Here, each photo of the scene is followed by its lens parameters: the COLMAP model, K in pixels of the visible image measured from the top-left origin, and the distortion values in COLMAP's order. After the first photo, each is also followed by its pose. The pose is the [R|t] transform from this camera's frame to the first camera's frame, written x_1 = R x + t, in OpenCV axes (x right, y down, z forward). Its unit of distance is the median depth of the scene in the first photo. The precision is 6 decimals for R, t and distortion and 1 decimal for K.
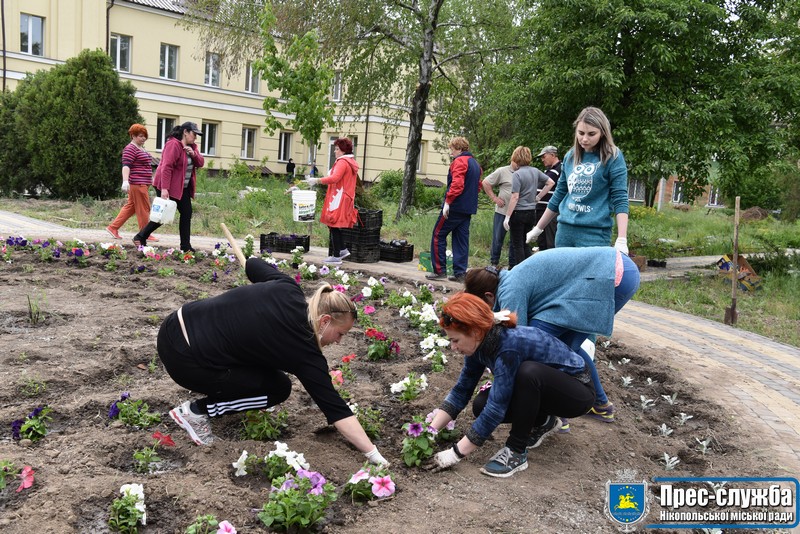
lens RADIAL K [[757.8, 0, 400.0], [0, 757.8, 267.0], [0, 0, 1]] dist [0.012724, 0.011365]
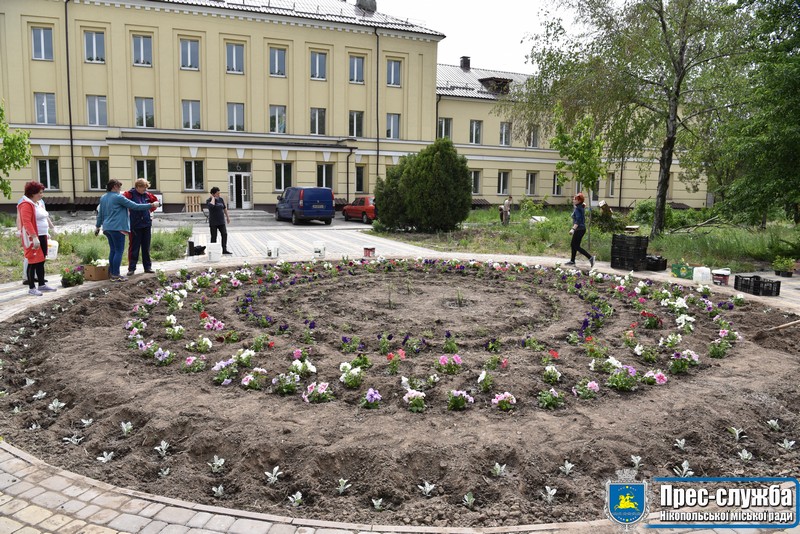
lens RADIAL K [[548.7, 0, 400.0], [0, 548.7, 267.0], [0, 0, 1]] dist [-0.064141, 0.002743]
pose [[0.906859, -0.011329, -0.421281, -0.008229], [0.006081, 0.999886, -0.013798, -0.001829], [0.421389, 0.009951, 0.906825, -0.124536]]
